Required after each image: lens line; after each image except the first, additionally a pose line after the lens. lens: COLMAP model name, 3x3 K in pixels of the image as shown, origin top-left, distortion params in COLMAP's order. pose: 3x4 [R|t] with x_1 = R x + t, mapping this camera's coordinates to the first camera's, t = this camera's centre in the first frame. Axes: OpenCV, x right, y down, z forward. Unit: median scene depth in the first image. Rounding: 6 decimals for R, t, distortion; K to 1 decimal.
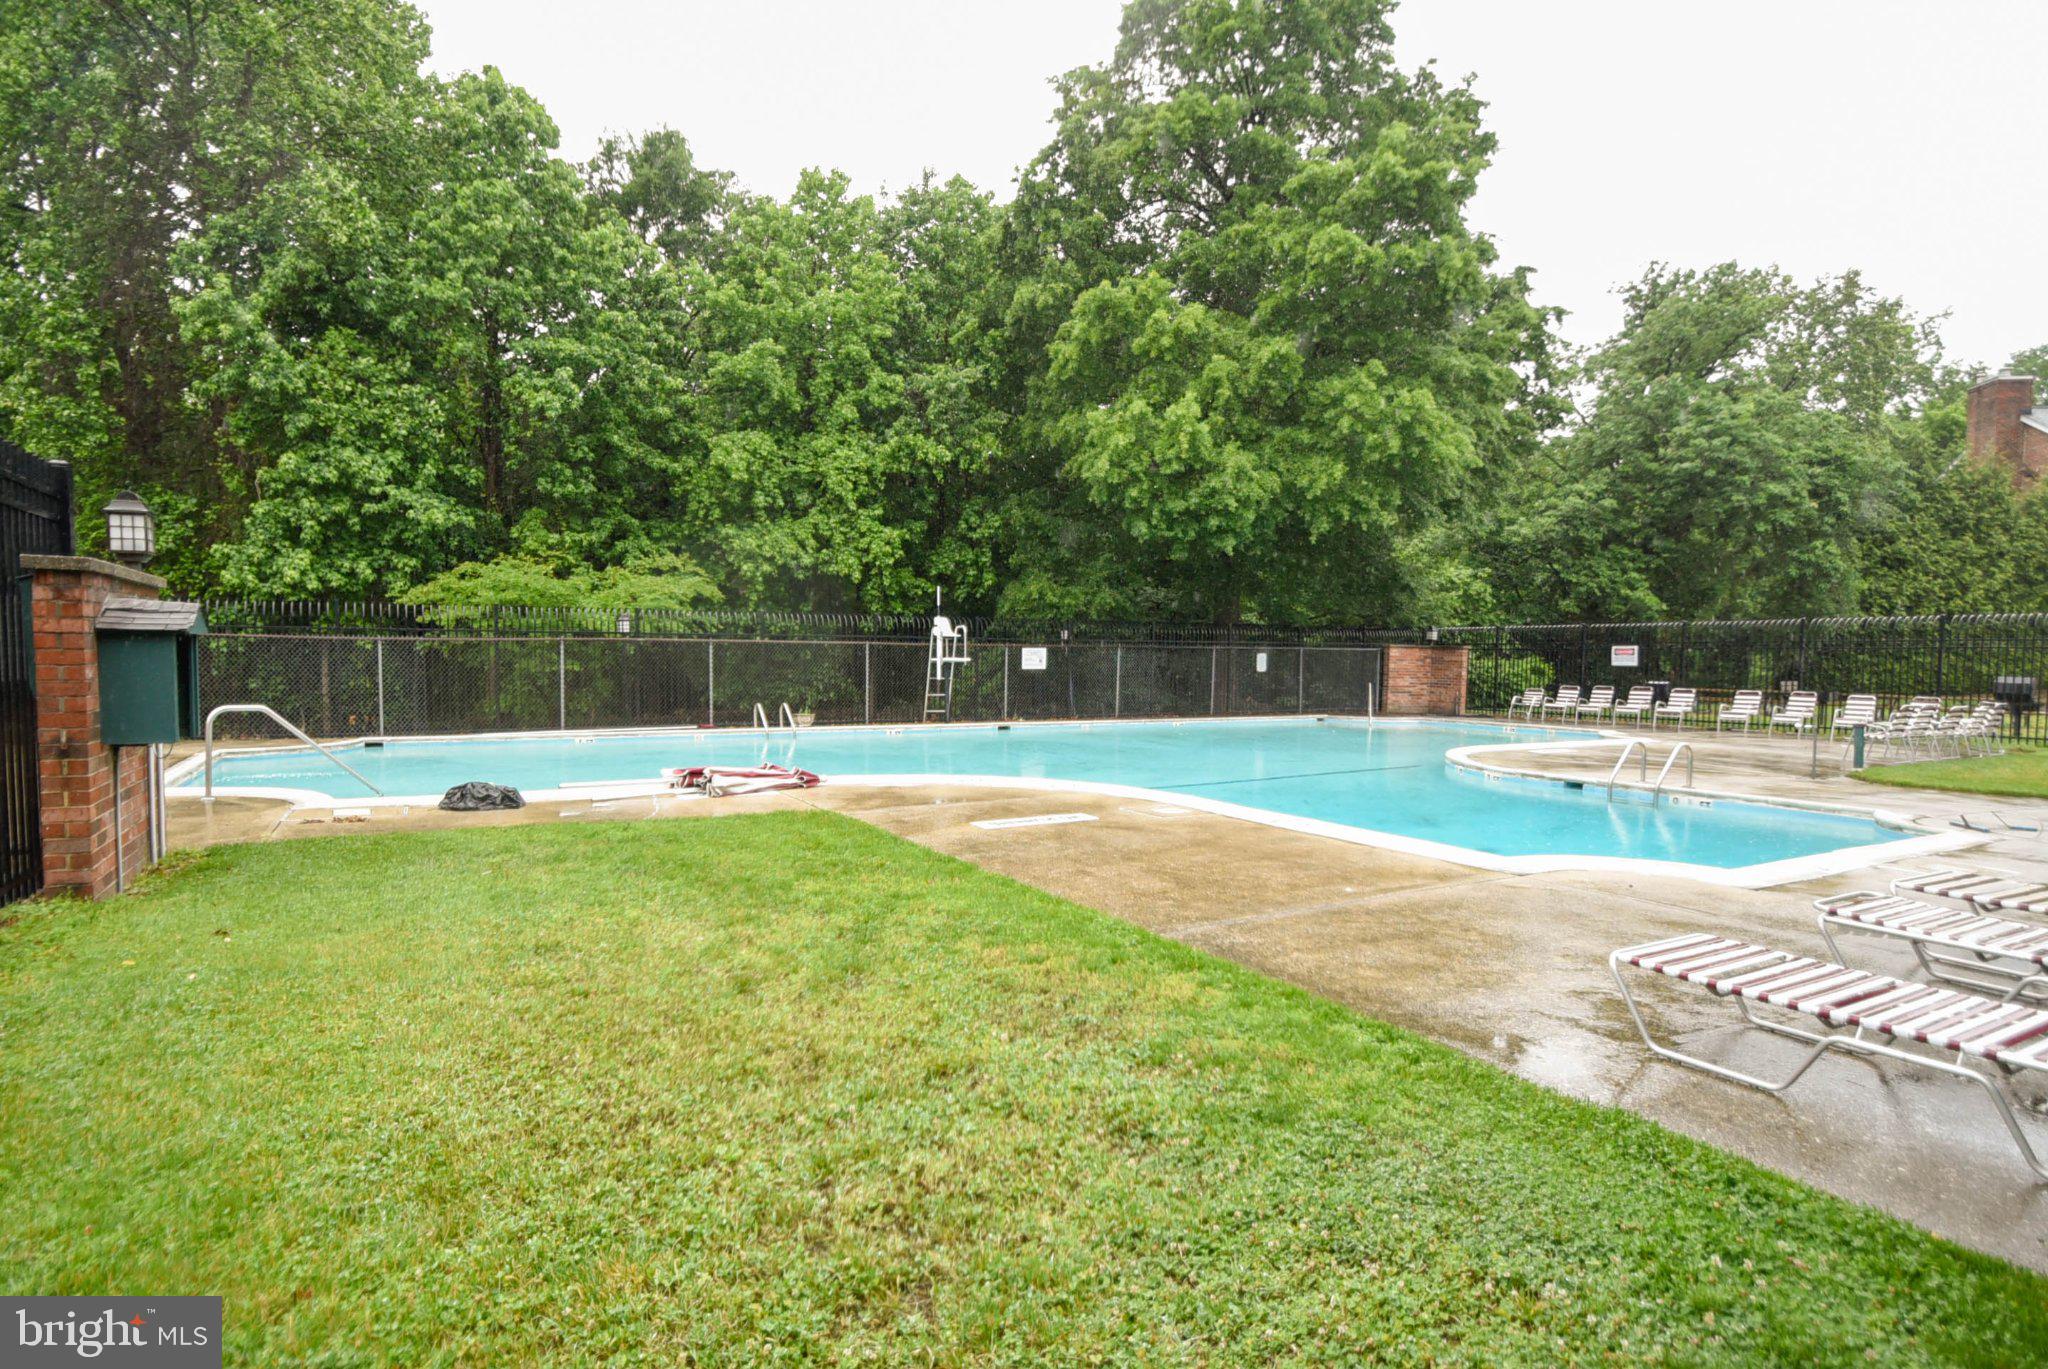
lens RADIAL K [[1047.7, 0, 1024.0], [0, 1047.7, 684.5], [0, 0, 1]] dist [0.025163, -0.049472]
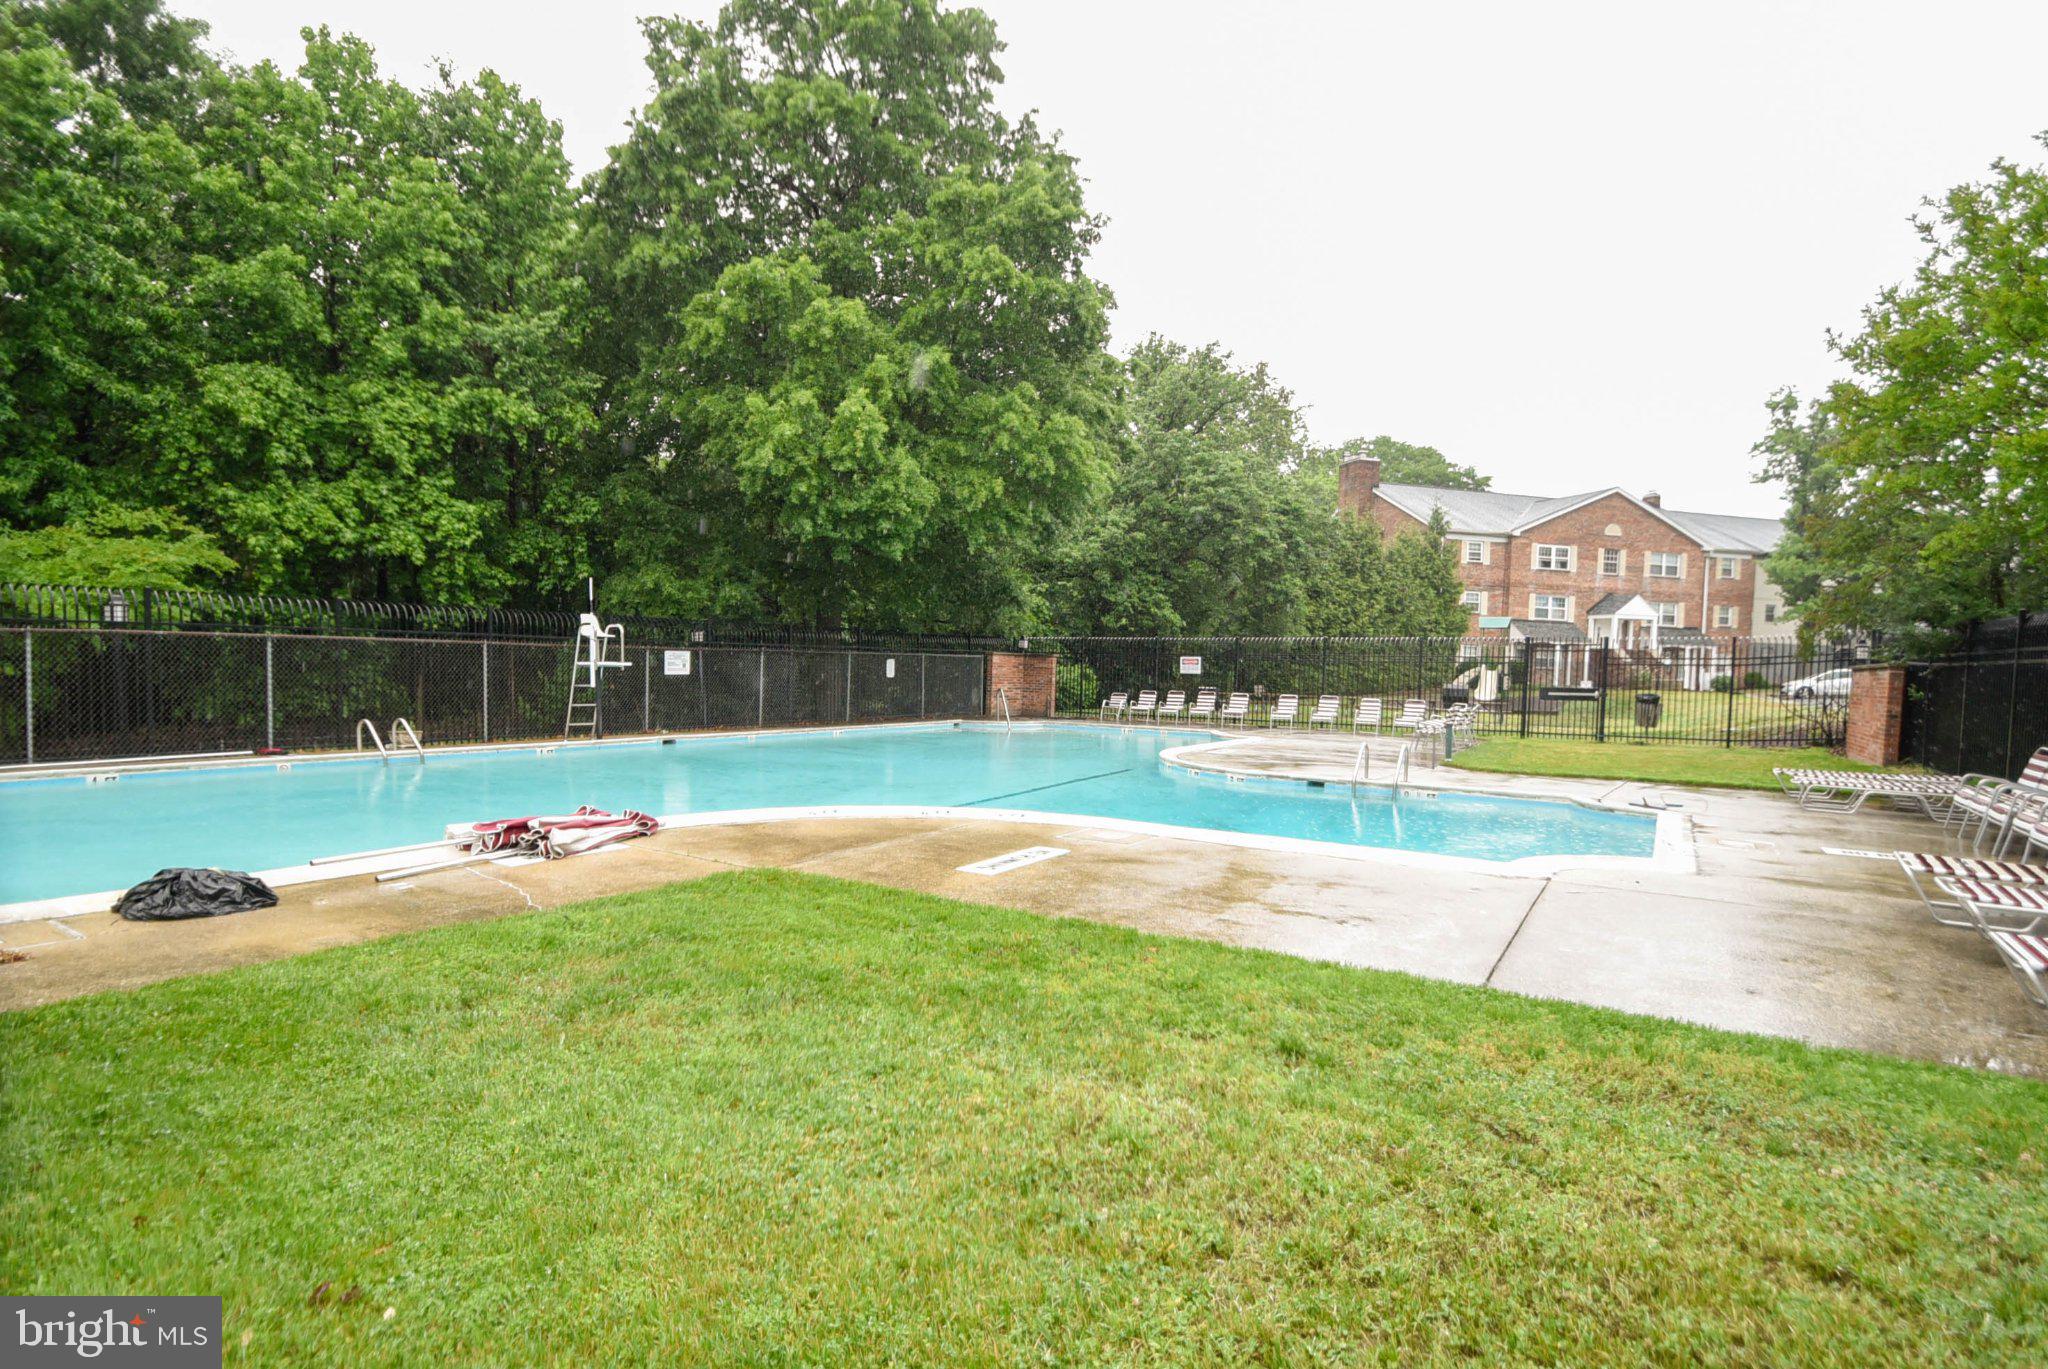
lens RADIAL K [[1012.4, 0, 1024.2], [0, 1012.4, 705.2], [0, 0, 1]] dist [-0.002040, -0.012436]
pose [[0.880977, -0.009719, 0.473059, -0.128270], [0.000496, 0.999807, 0.019618, -0.005038], [-0.473158, -0.017048, 0.880812, 0.087513]]
